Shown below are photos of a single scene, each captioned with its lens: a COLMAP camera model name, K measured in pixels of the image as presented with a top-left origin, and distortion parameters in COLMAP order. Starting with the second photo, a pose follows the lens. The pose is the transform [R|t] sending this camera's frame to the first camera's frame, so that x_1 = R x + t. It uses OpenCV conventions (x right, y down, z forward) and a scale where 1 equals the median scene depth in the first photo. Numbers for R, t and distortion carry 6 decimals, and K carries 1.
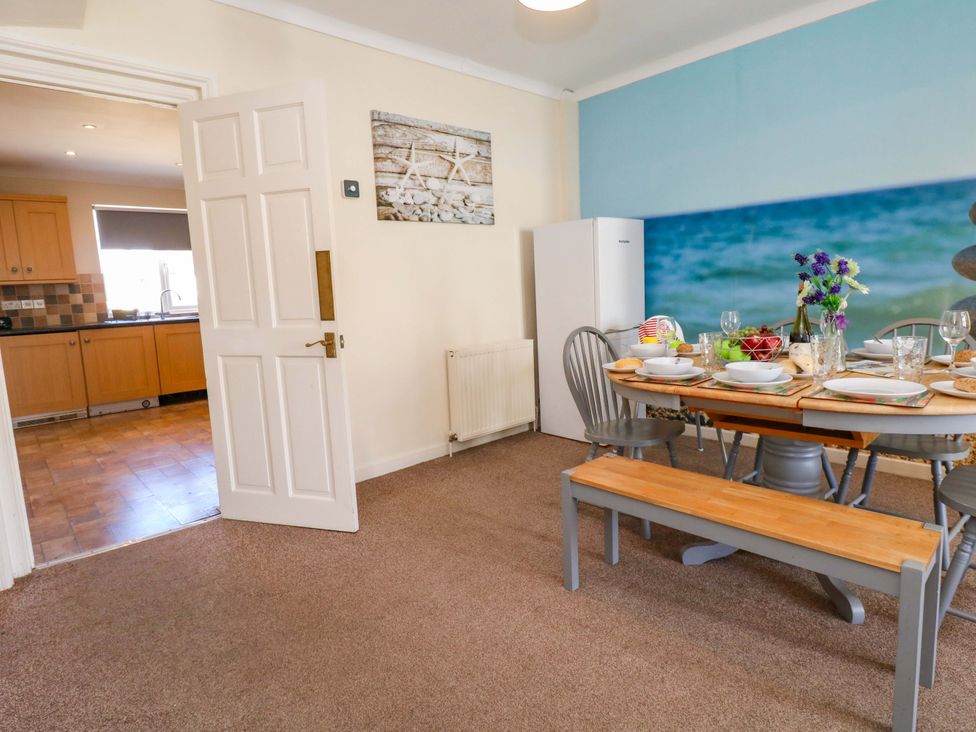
lens RADIAL K [[545.4, 0, 489.6], [0, 545.4, 356.4], [0, 0, 1]] dist [-0.008752, -0.003041]
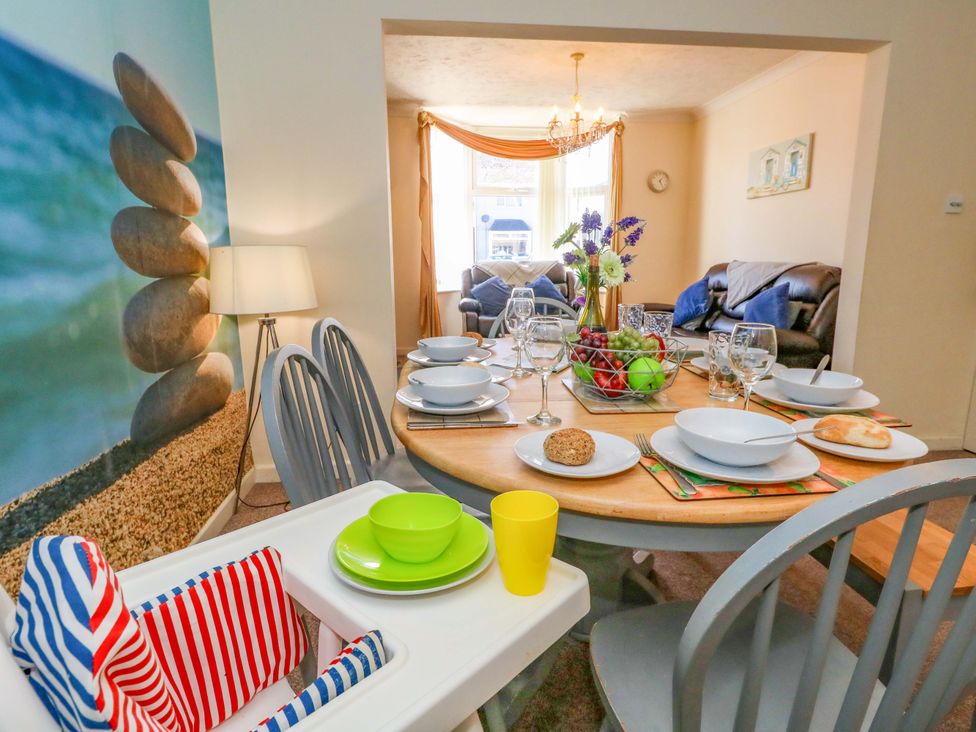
lens RADIAL K [[545.4, 0, 494.2], [0, 545.4, 361.2], [0, 0, 1]] dist [-0.008752, -0.003041]
pose [[-0.806671, -0.065605, 0.587349, 0.162866], [0.118550, 0.955658, 0.269562, -0.125031], [-0.578989, 0.287078, -0.763124, 0.996752]]
